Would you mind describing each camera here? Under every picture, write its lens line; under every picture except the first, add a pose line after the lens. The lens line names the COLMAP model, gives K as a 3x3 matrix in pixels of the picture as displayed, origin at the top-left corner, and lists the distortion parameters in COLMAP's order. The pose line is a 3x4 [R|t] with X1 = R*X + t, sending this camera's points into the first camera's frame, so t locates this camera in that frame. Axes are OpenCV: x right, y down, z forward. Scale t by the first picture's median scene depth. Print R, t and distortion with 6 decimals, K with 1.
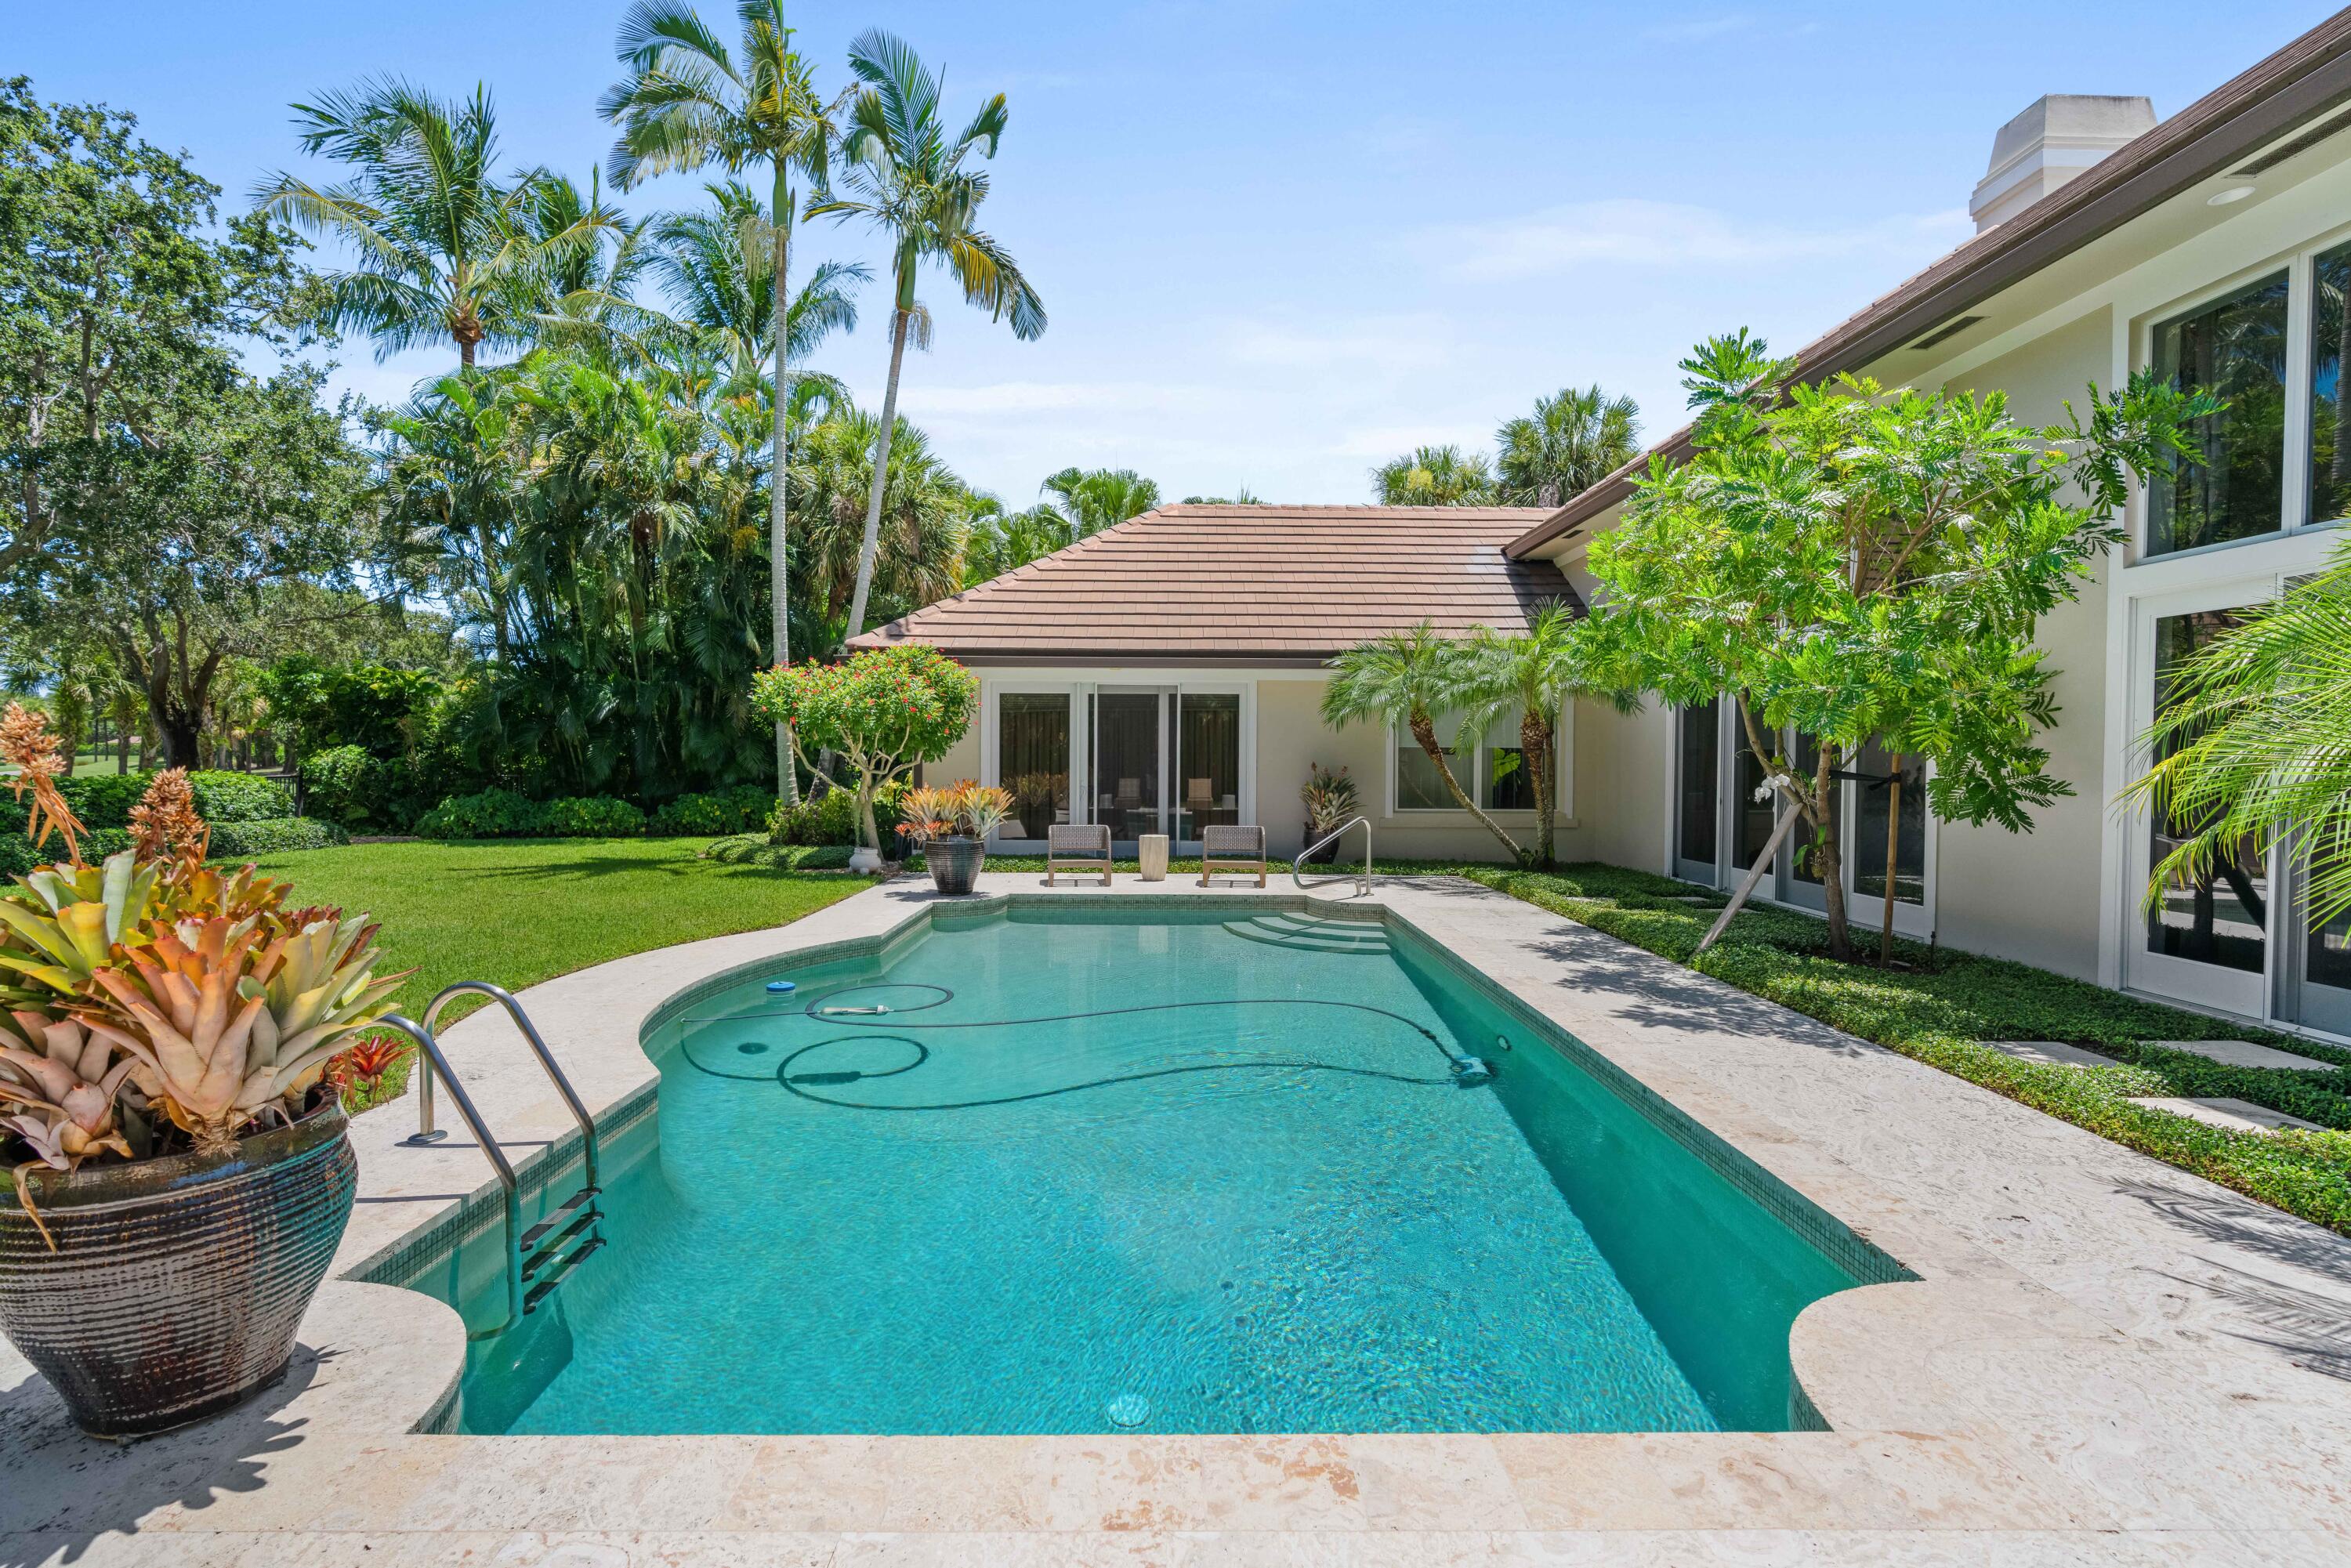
lens RADIAL K [[1083.6, 0, 1175.5], [0, 1083.6, 784.0], [0, 0, 1]] dist [-0.011550, 0.004539]
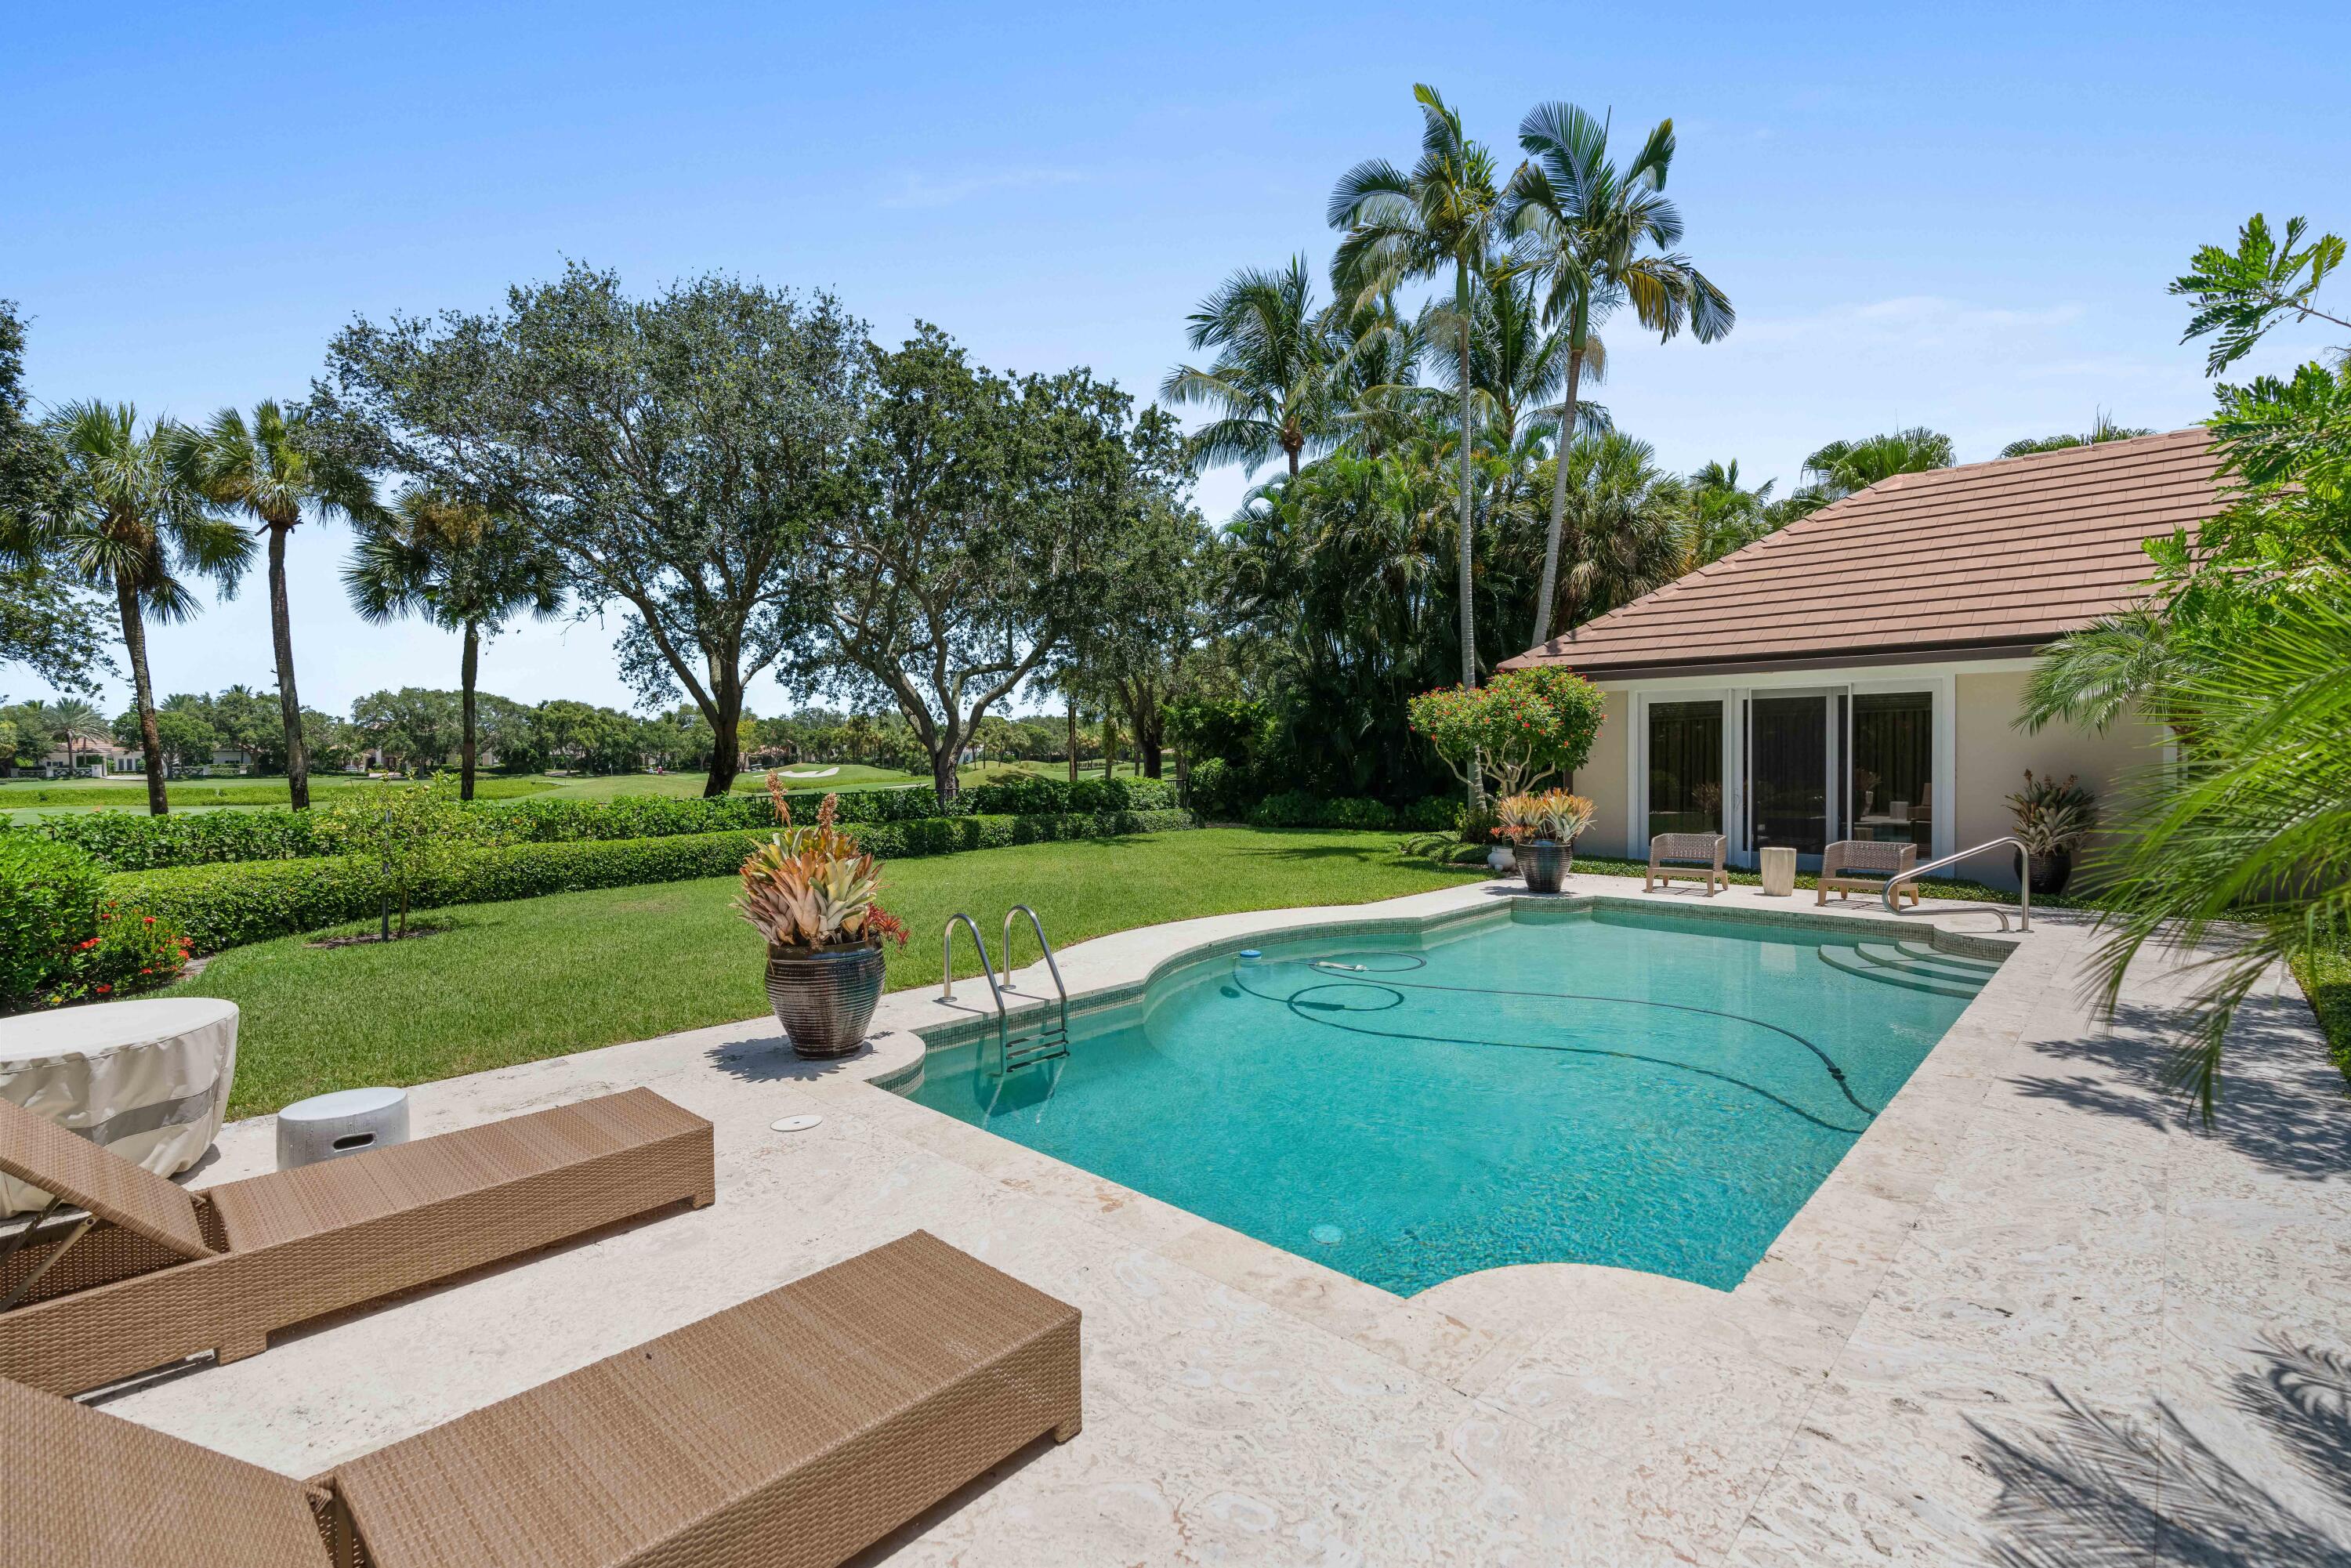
lens RADIAL K [[1050.4, 0, 1175.5], [0, 1050.4, 784.0], [0, 0, 1]] dist [-0.010447, 0.001061]
pose [[0.713515, 0.006553, -0.700609, 0.212486], [-0.005567, 0.999978, 0.003684, -0.008289], [0.700618, 0.001271, 0.713535, -0.023591]]
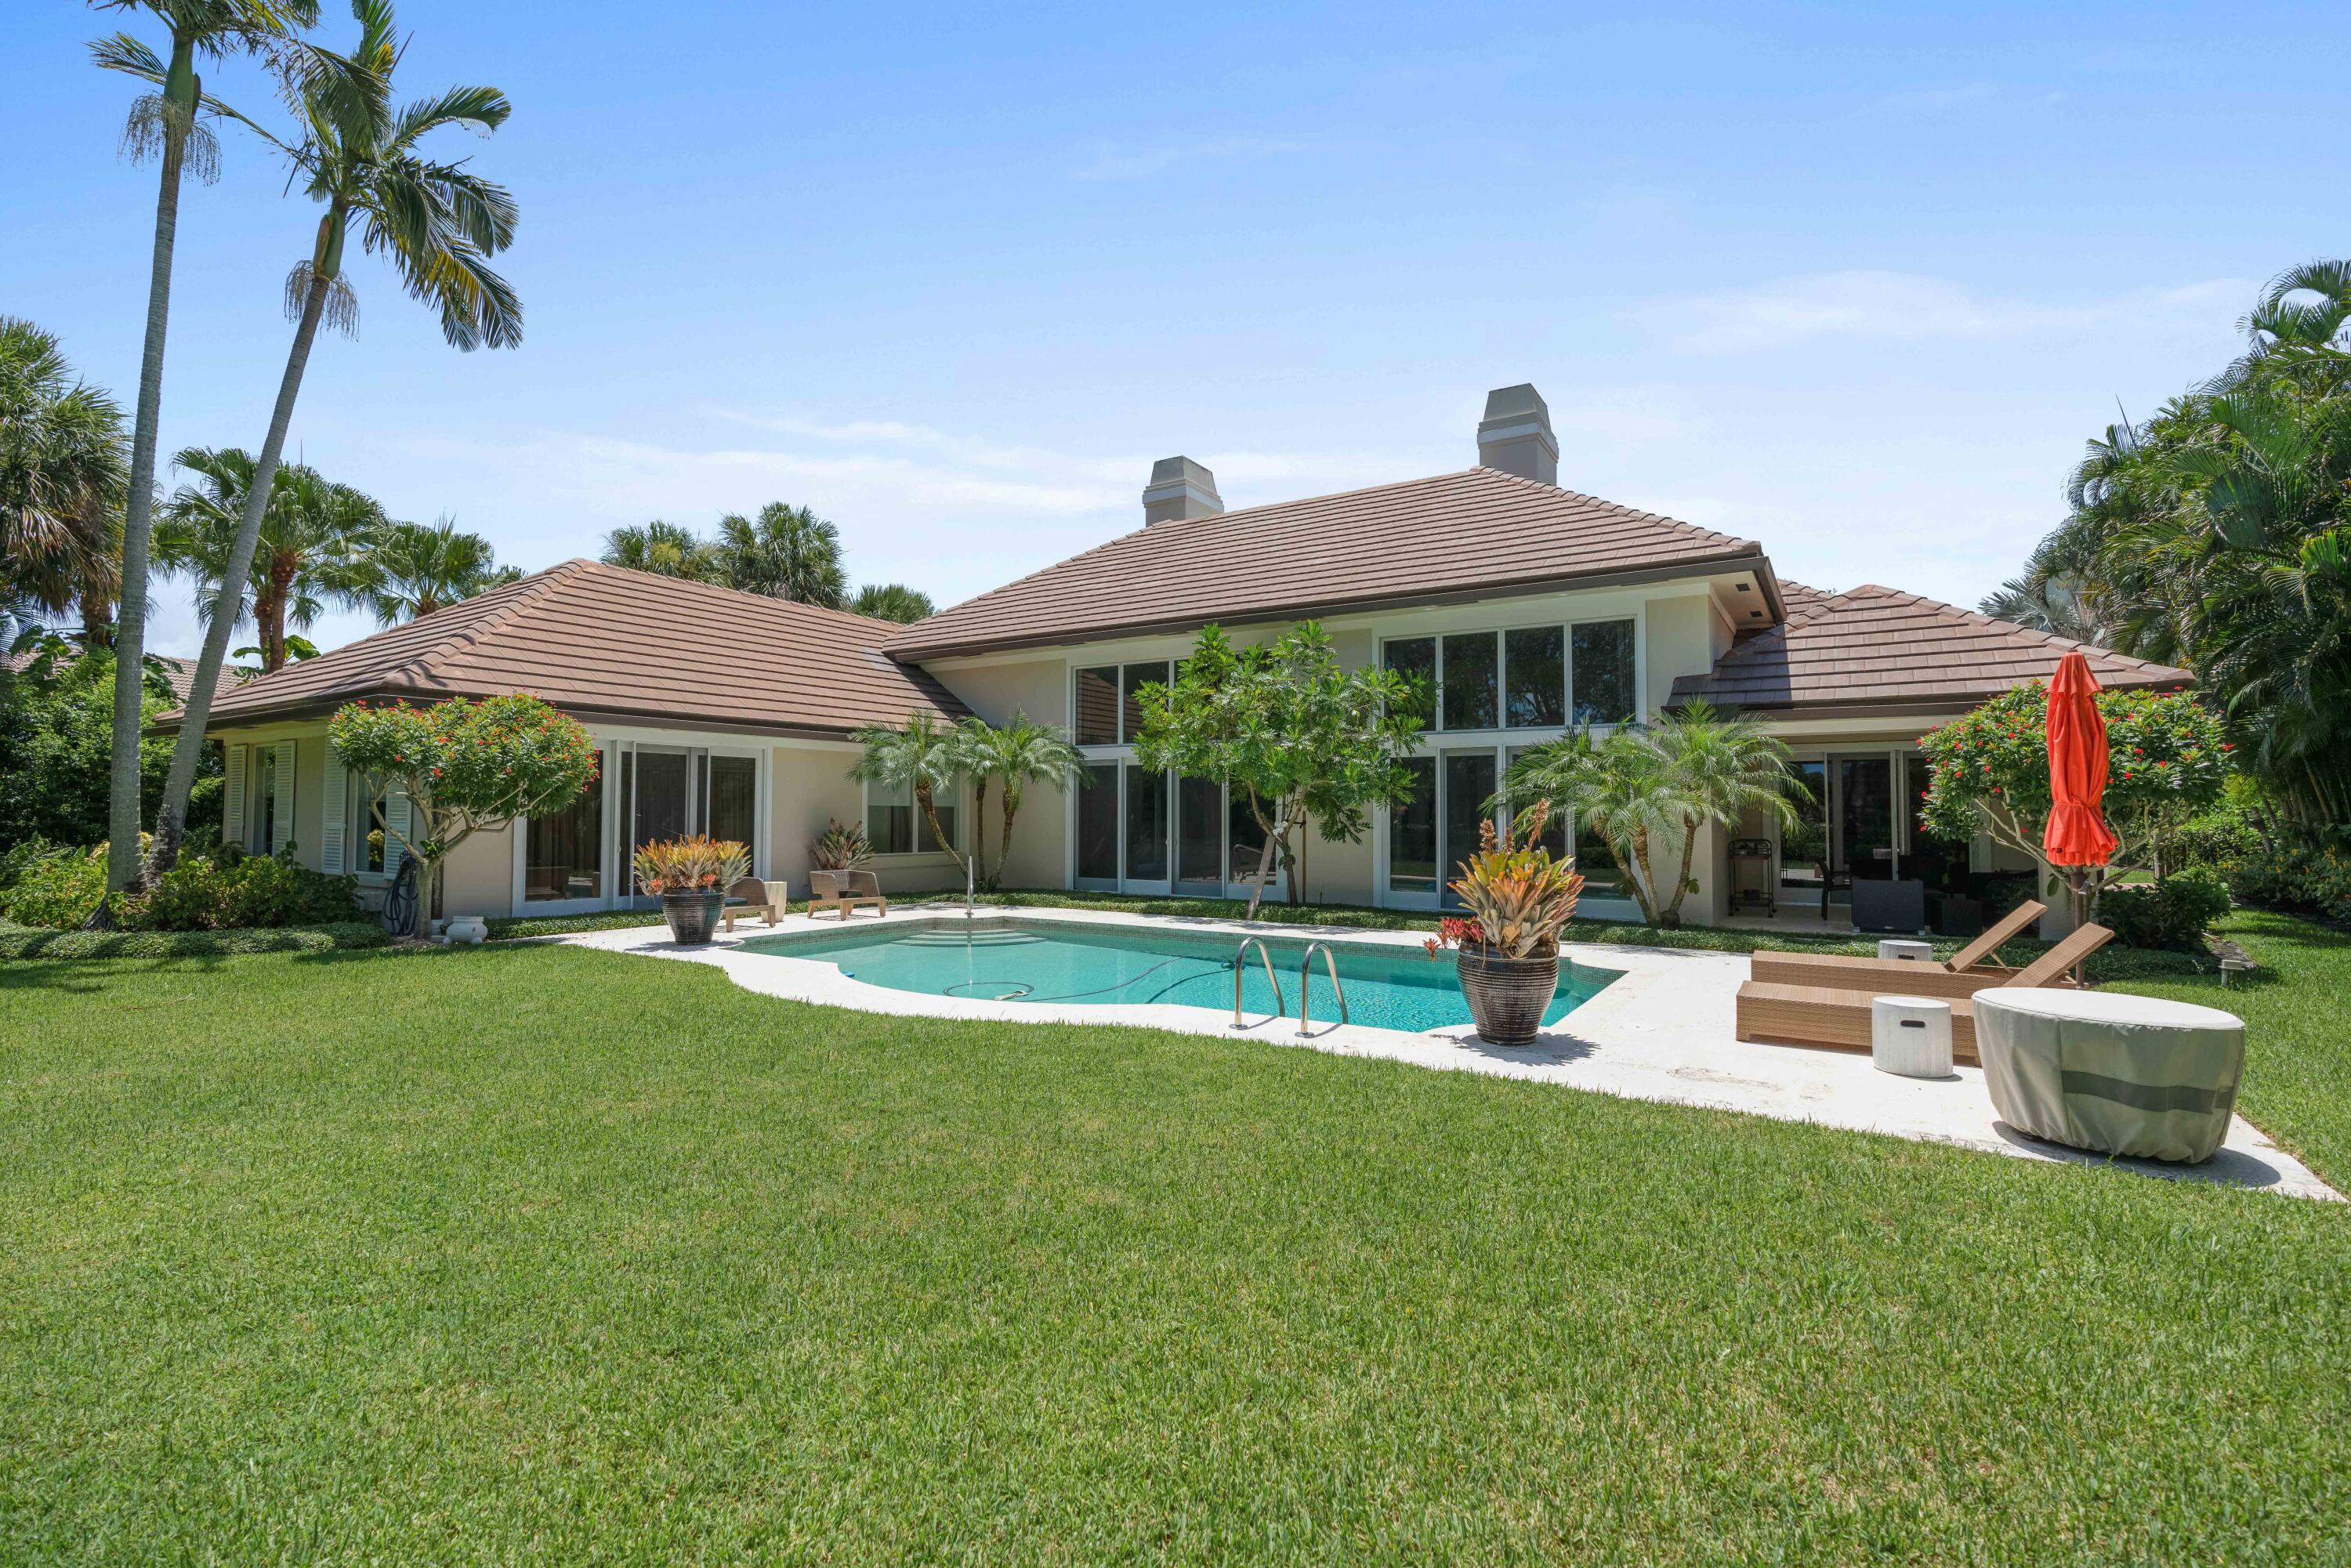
lens RADIAL K [[1050.4, 0, 1175.5], [0, 1050.4, 784.0], [0, 0, 1]] dist [-0.010447, 0.001061]
pose [[0.560244, 0.022624, 0.828019, -0.603696], [0.019275, 0.999000, -0.040337, -0.003031], [-0.828103, 0.038559, 0.559248, 0.019030]]
